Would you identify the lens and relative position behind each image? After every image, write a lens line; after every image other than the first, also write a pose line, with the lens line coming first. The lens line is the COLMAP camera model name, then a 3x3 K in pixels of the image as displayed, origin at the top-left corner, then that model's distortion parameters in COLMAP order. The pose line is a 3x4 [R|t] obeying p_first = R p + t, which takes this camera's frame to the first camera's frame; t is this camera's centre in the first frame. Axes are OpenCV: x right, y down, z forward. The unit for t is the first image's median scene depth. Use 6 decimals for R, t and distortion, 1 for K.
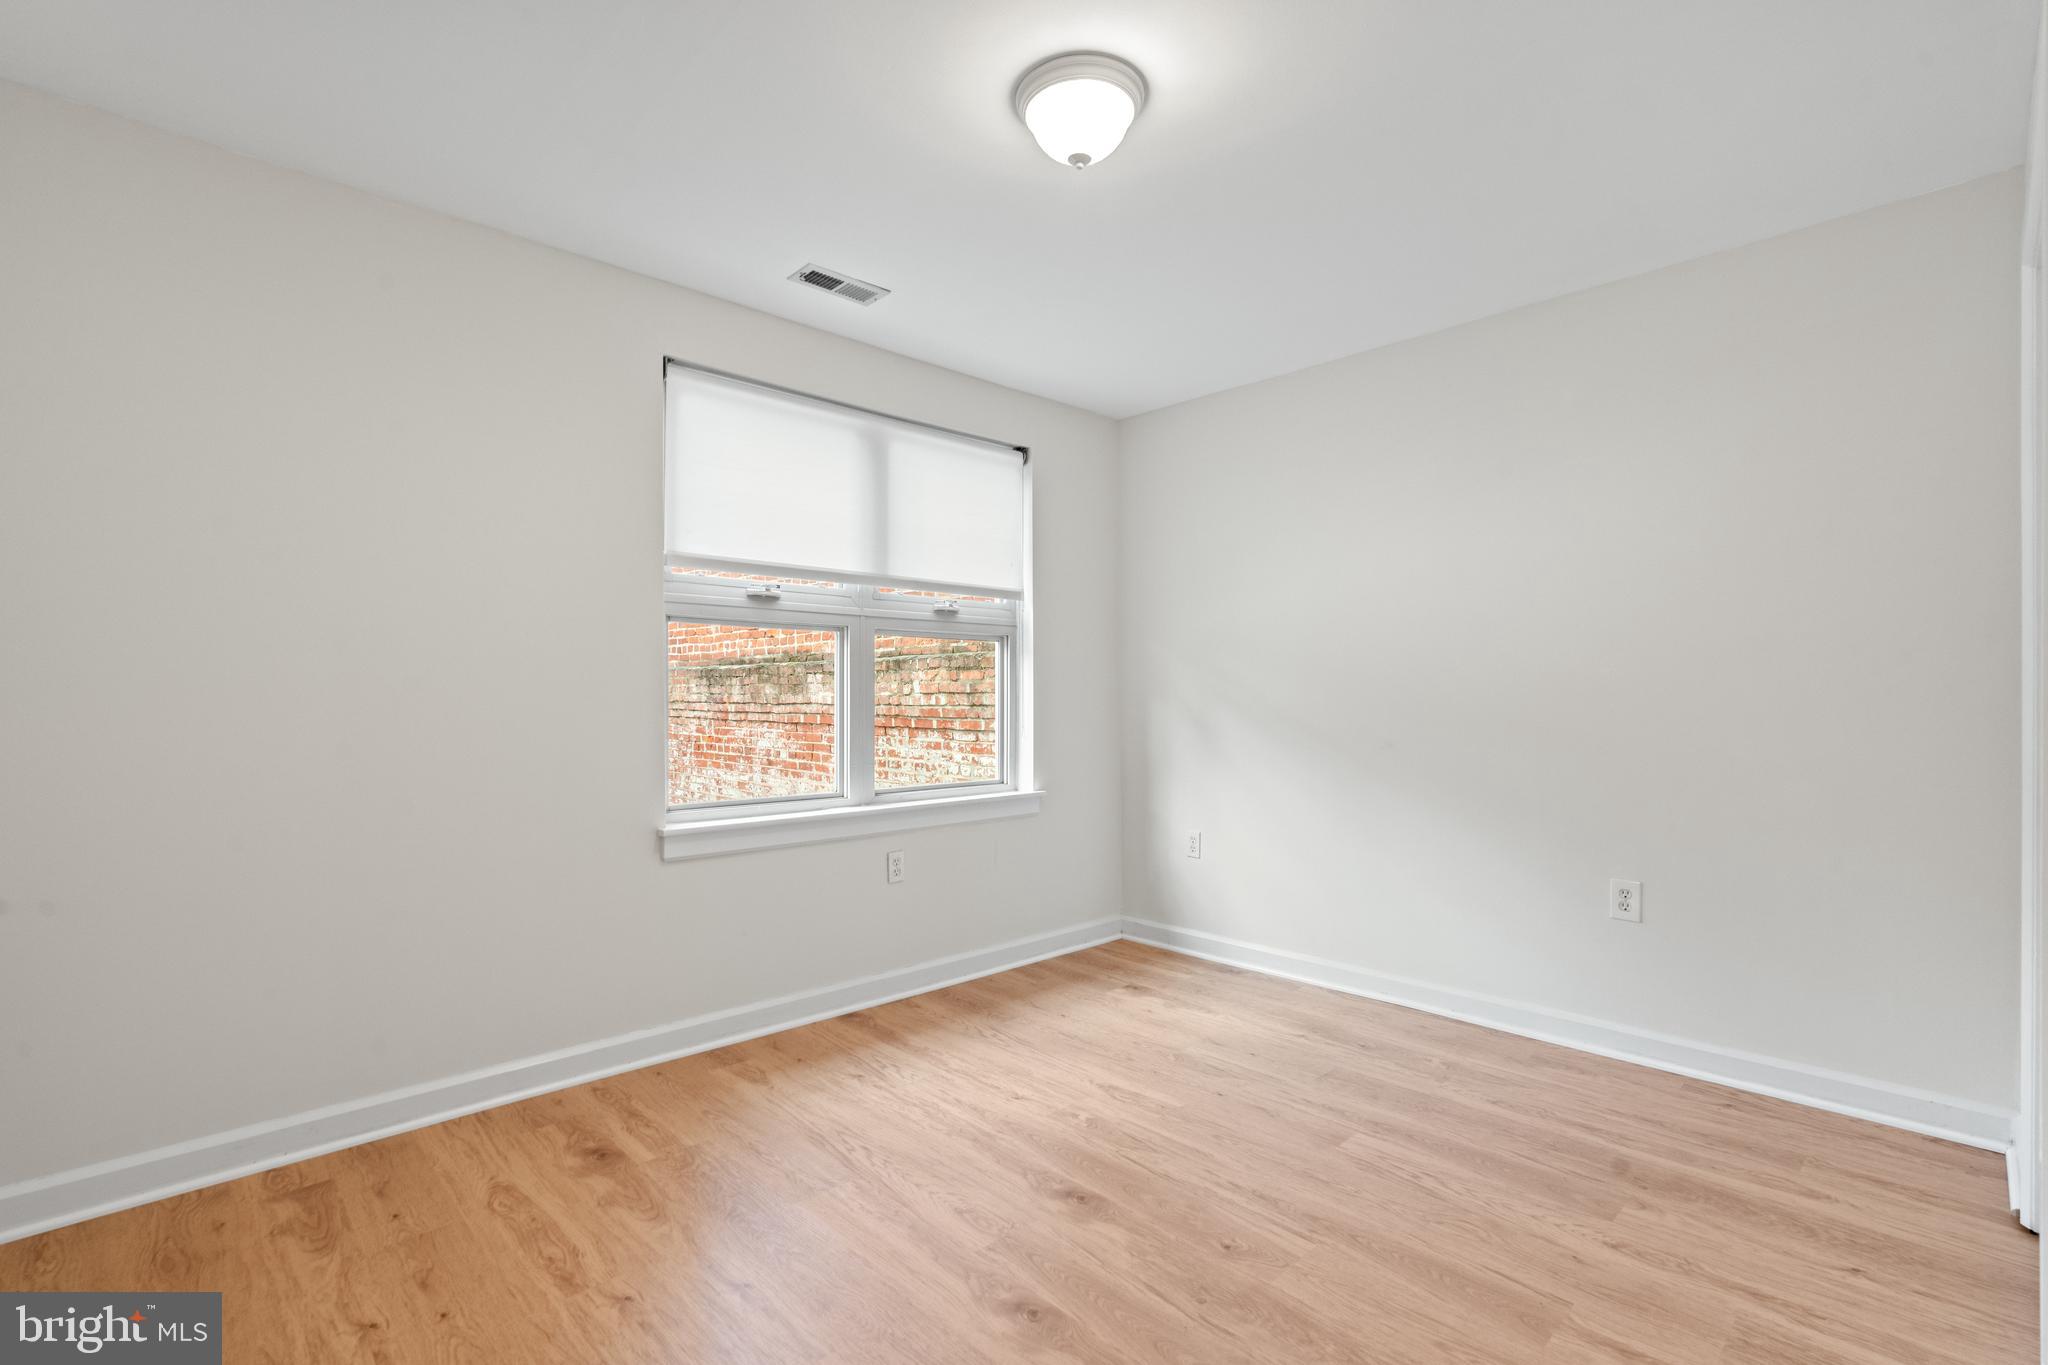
lens RADIAL K [[930.7, 0, 1025.8], [0, 930.7, 687.4], [0, 0, 1]] dist [-0.001740, -0.000318]
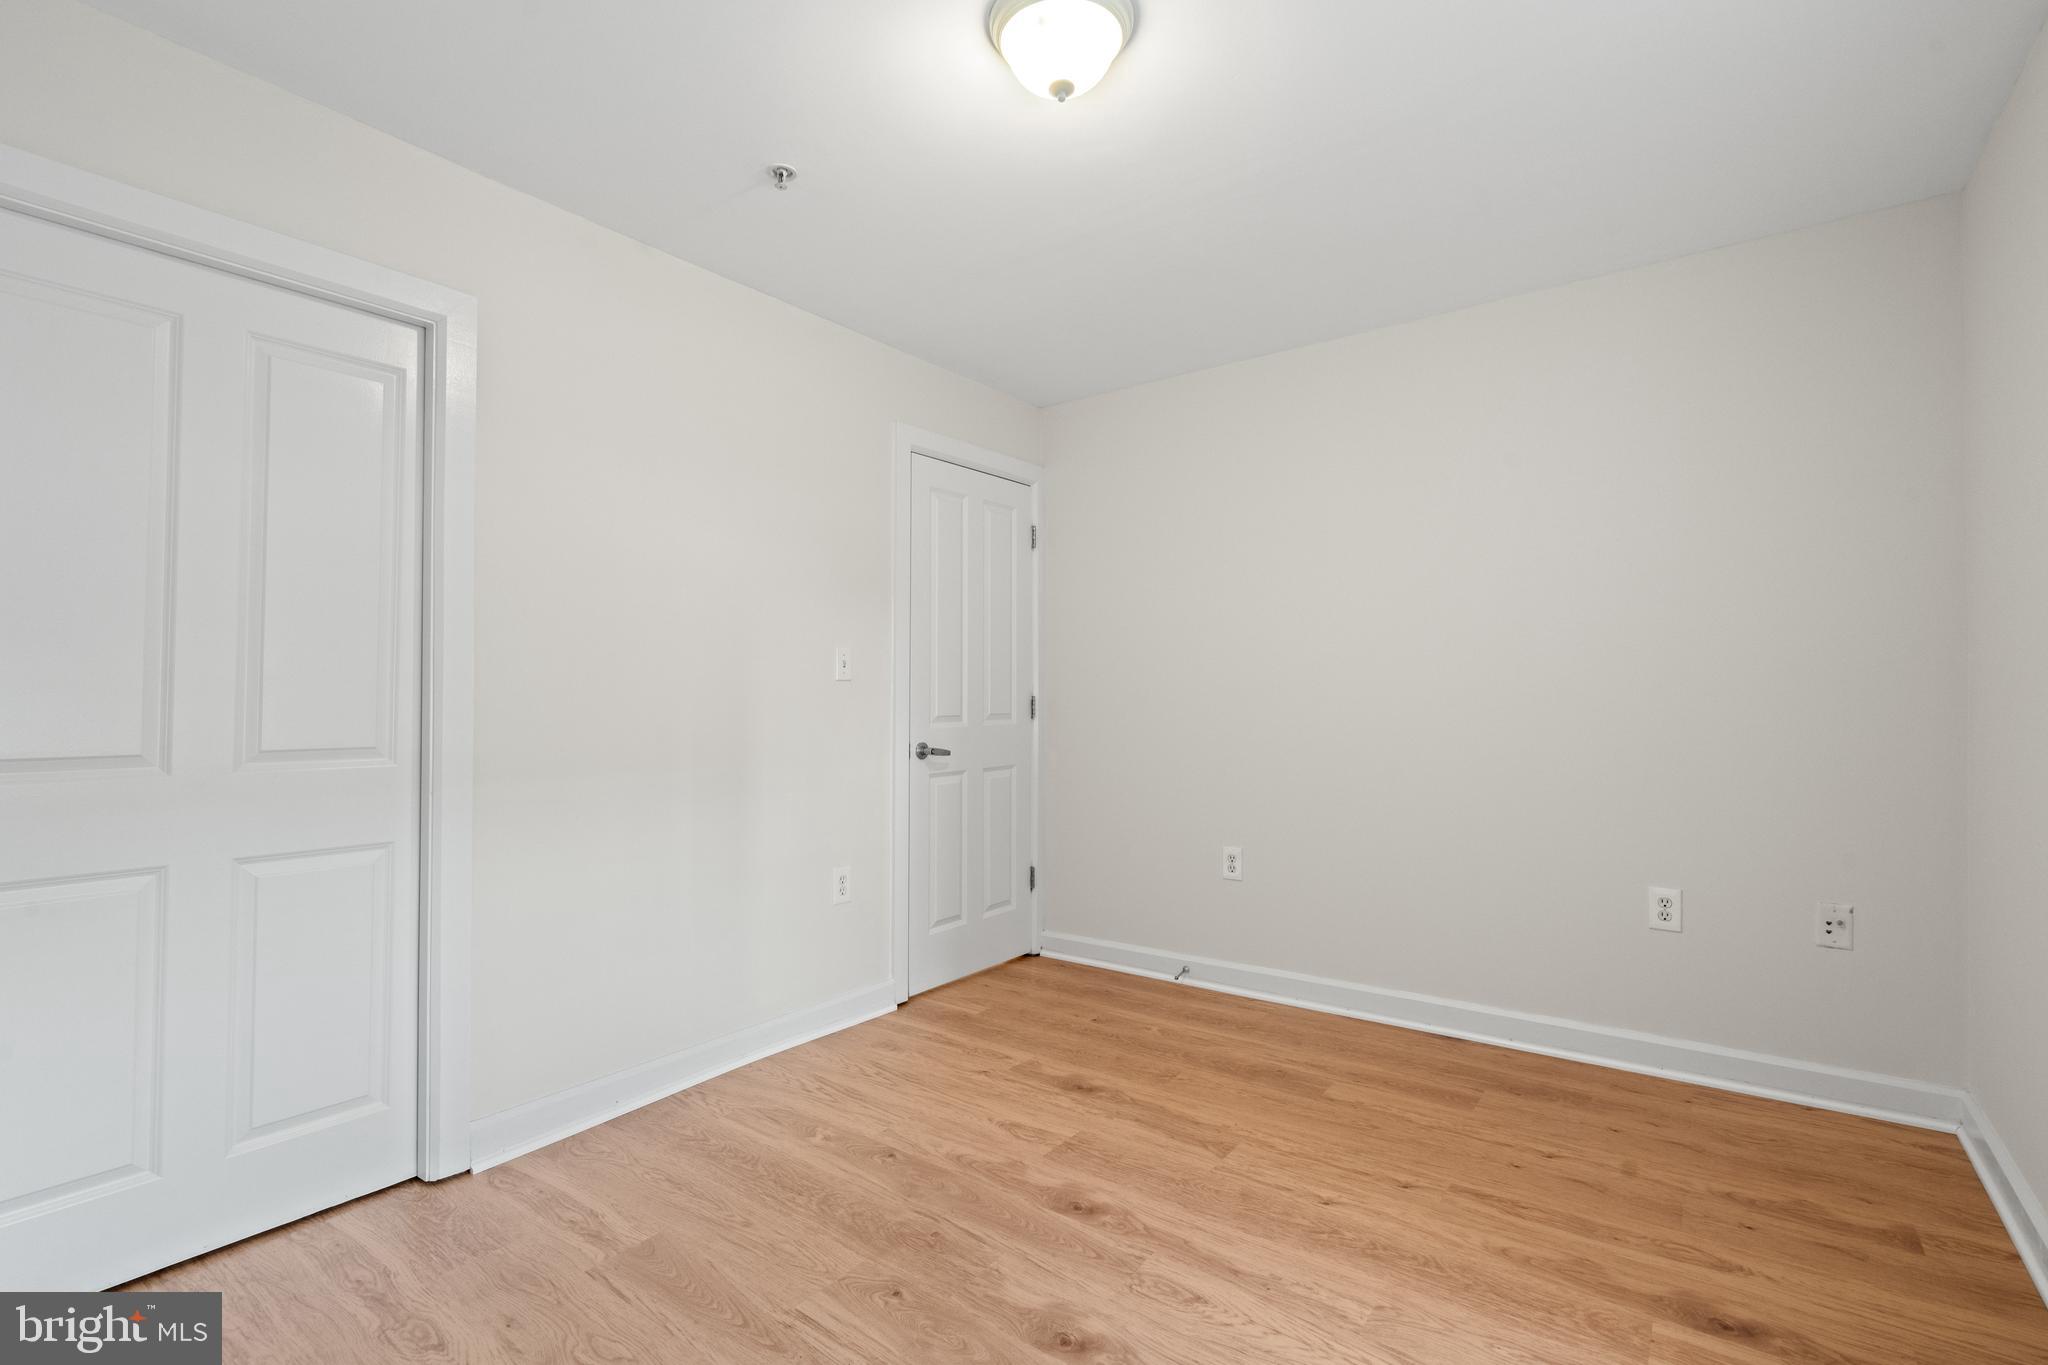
lens RADIAL K [[930.7, 0, 1023.2], [0, 930.7, 684.0], [0, 0, 1]] dist [-0.001740, -0.000318]
pose [[-0.986927, 0.003854, -0.161121, 0.237580], [0.006709, 0.999830, -0.017178, 0.012235], [0.161028, -0.018035, -0.986785, 1.934747]]
